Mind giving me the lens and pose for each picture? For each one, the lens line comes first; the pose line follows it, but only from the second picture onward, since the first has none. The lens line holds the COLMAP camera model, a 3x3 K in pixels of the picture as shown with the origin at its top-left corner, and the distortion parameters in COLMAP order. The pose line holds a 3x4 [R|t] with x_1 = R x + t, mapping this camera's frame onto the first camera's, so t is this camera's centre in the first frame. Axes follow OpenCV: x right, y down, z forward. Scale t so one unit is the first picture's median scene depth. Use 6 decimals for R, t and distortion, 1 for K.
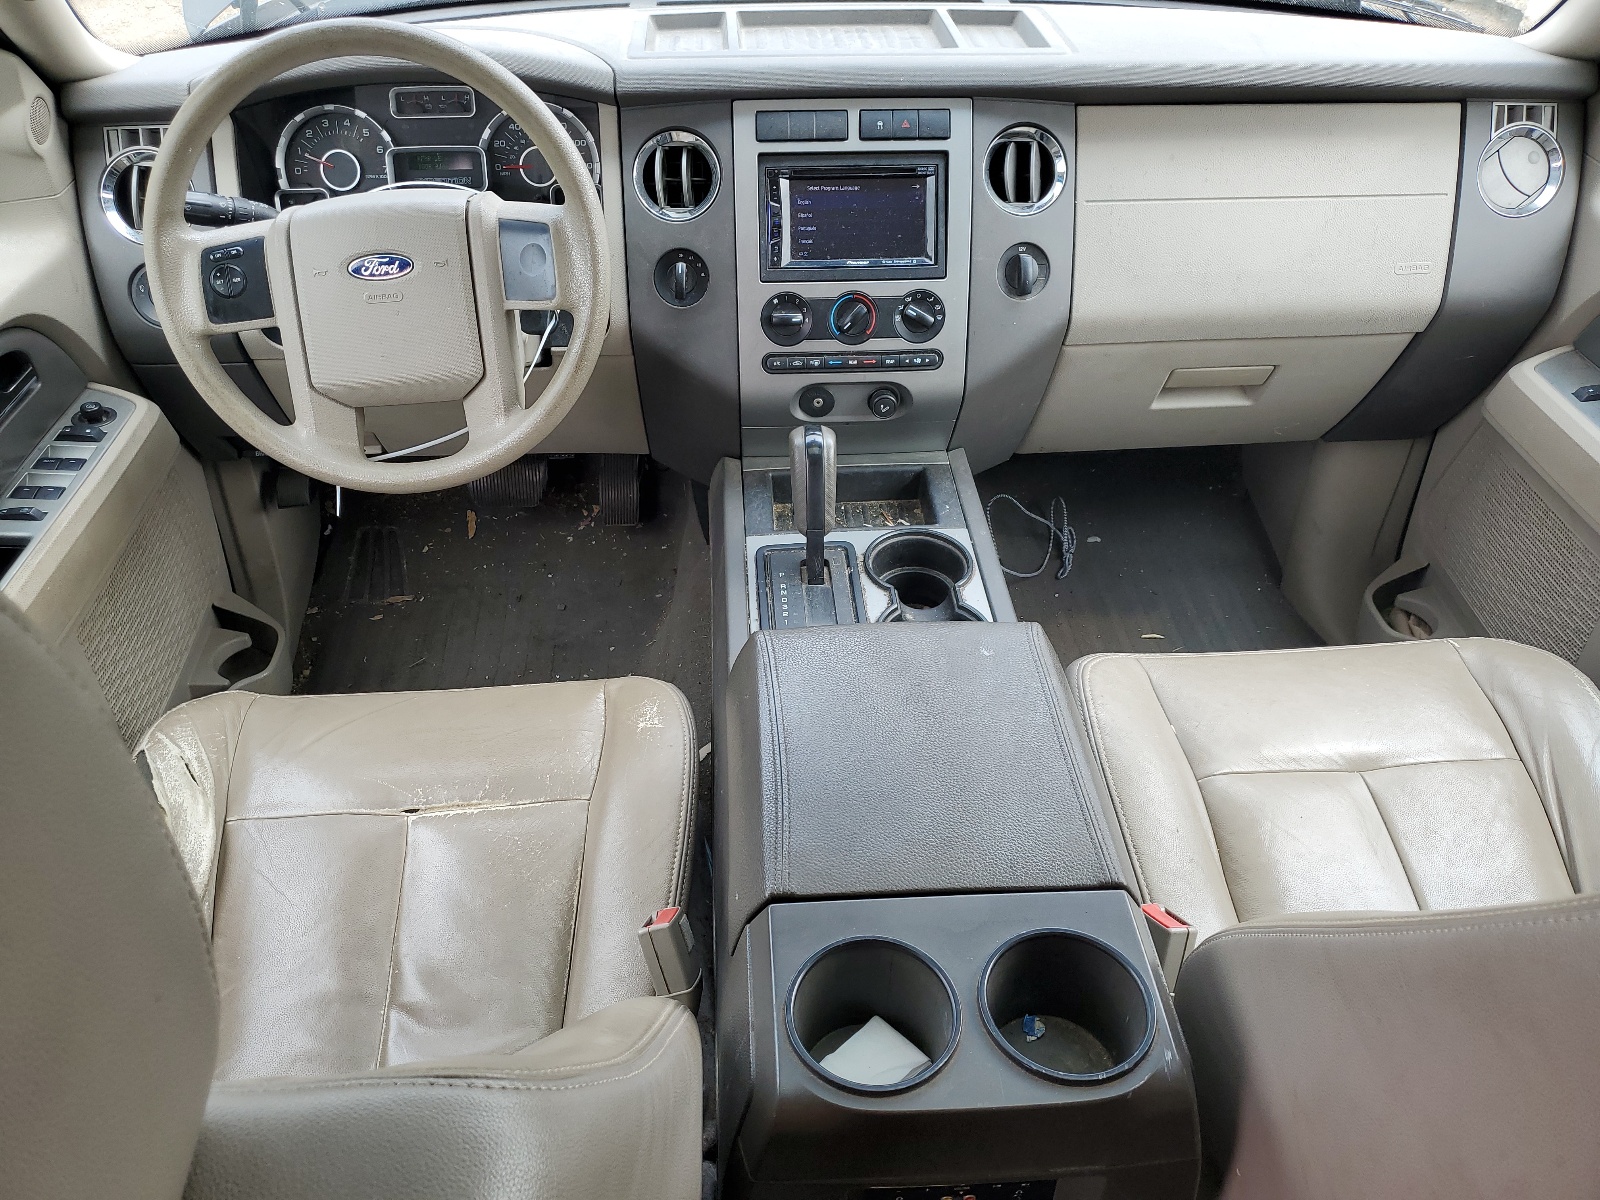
lens RADIAL K [[1208.3, 0, 799.6], [0, 1208.3, 601.6], [0, 0, 1]] dist [0.000528, 0.000314]
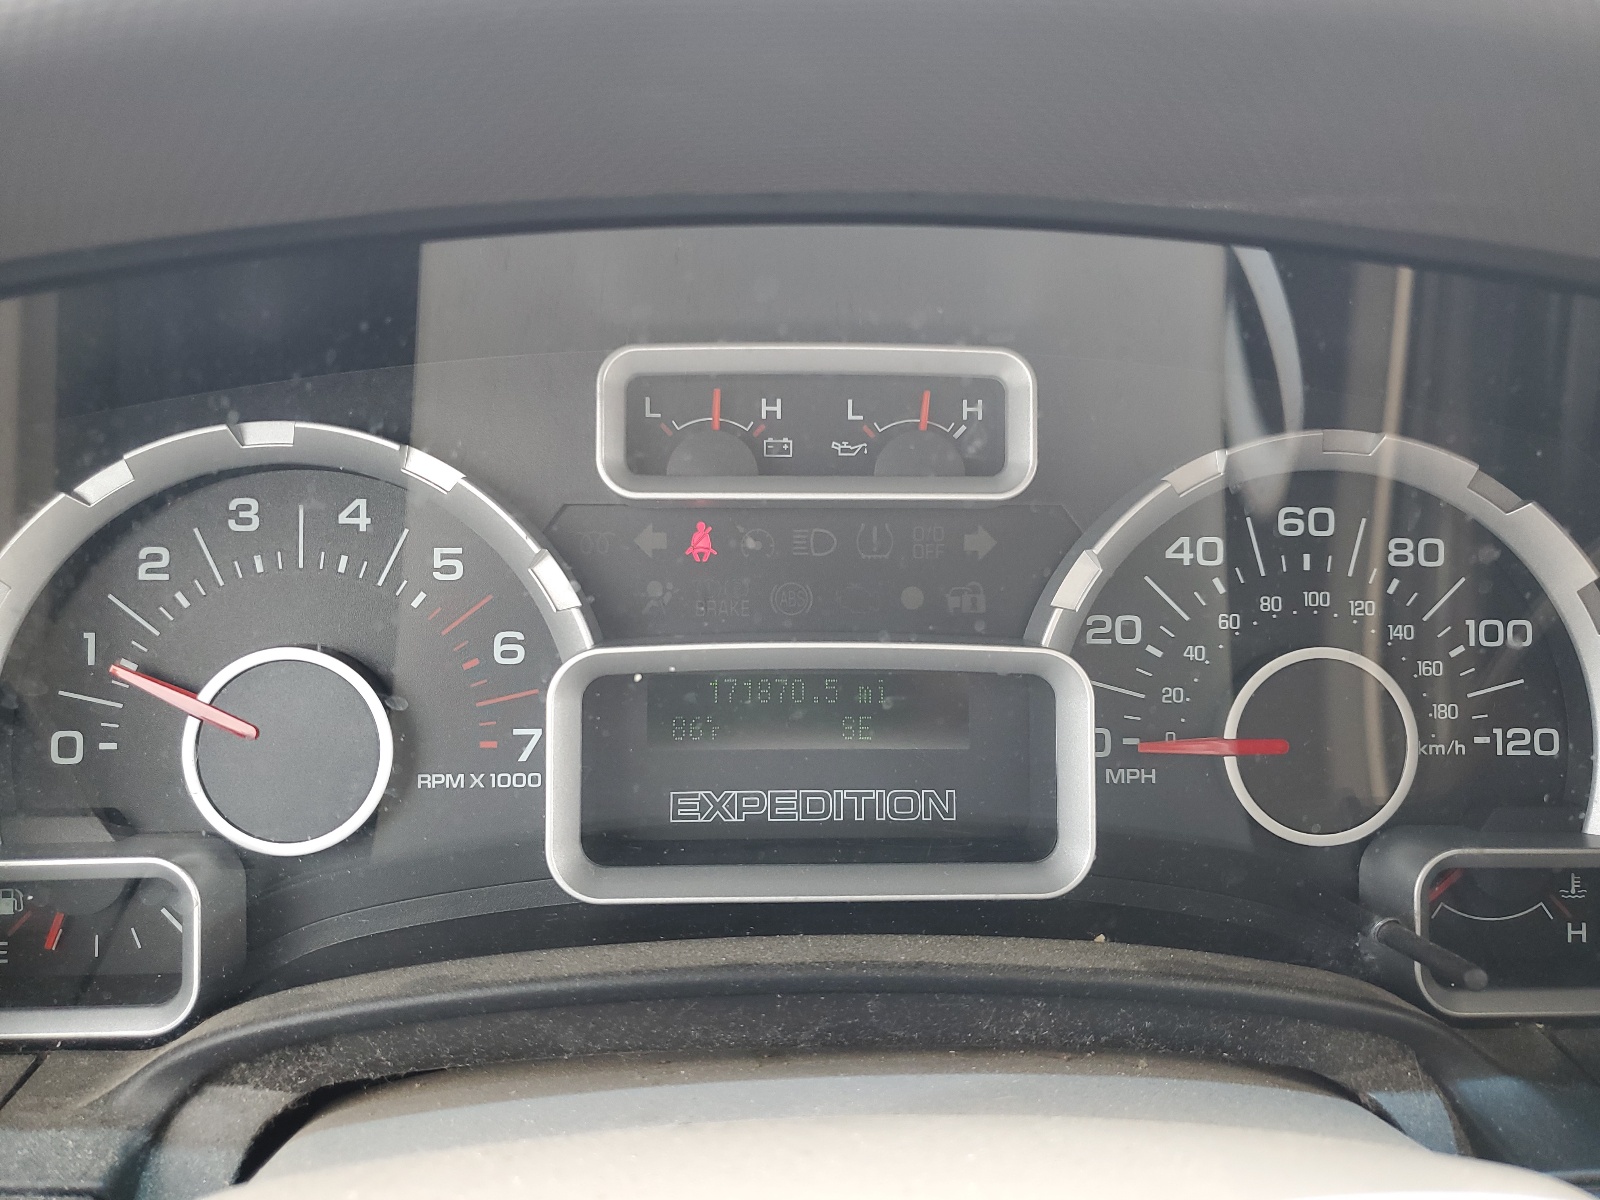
lens RADIAL K [[1208.3, 0, 802.0], [0, 1208.3, 598.6], [0, 0, 1]] dist [0.000528, 0.000314]
pose [[0.999376, 0.022842, -0.026952, -0.298874], [-0.030028, 0.951120, -0.307357, -0.327262], [0.018614, 0.307975, 0.951212, 0.824000]]
